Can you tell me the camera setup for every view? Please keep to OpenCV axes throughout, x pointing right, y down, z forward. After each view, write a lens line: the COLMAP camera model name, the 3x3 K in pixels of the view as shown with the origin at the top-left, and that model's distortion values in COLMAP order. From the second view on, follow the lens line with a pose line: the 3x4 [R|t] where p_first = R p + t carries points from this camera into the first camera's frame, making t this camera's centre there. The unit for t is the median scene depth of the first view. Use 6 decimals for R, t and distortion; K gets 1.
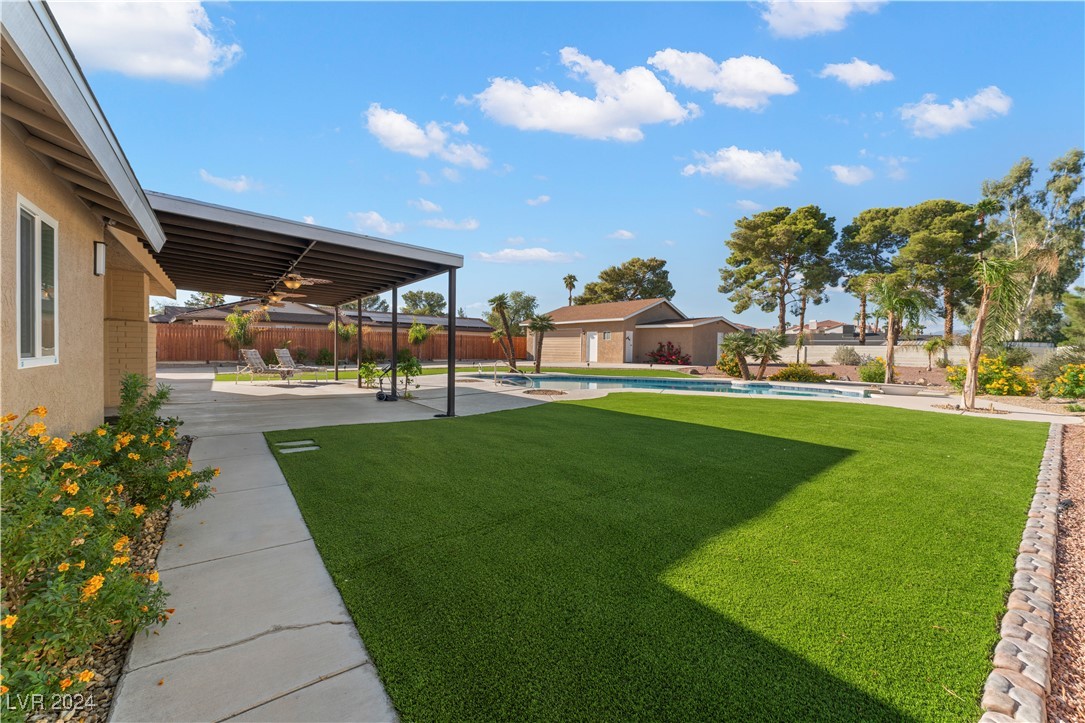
lens RADIAL K [[428.3, 0, 541.5], [0, 428.3, 349.8], [0, 0, 1]] dist [0.004550, 0.002743]
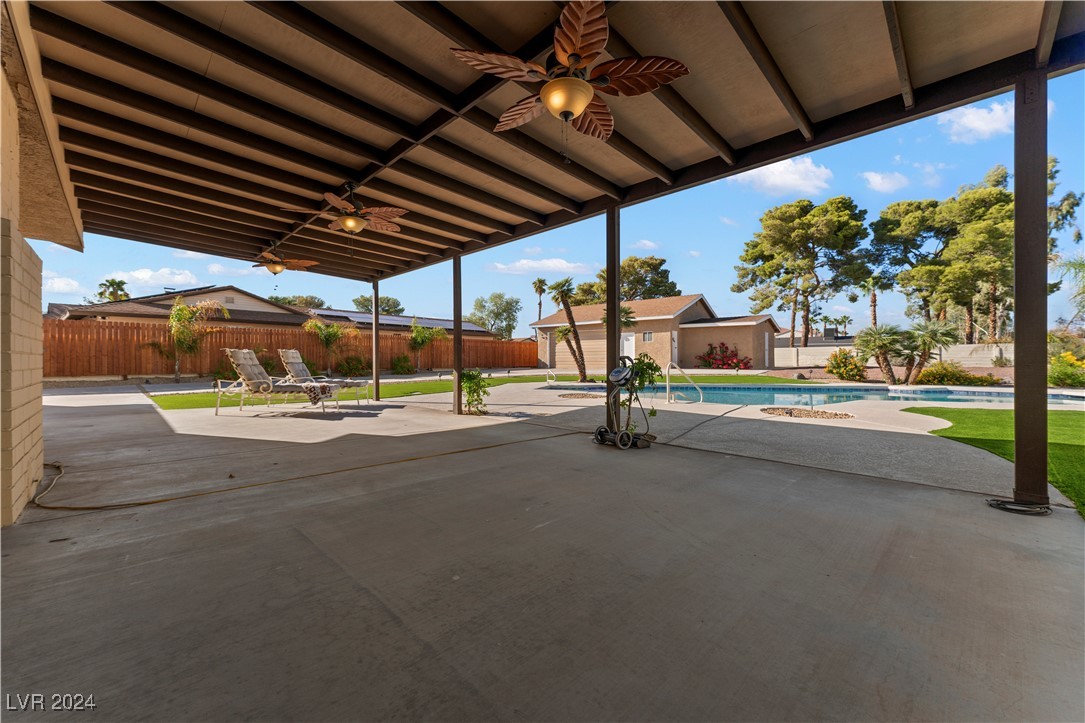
lens RADIAL K [[428.3, 0, 544.5], [0, 428.3, 358.5], [0, 0, 1]] dist [0.004550, 0.002743]
pose [[0.990477, -0.015319, 0.136822, -0.156411], [0.015616, 0.999877, -0.001102, 0.007448], [-0.136788, 0.003228, 0.990595, 0.172735]]
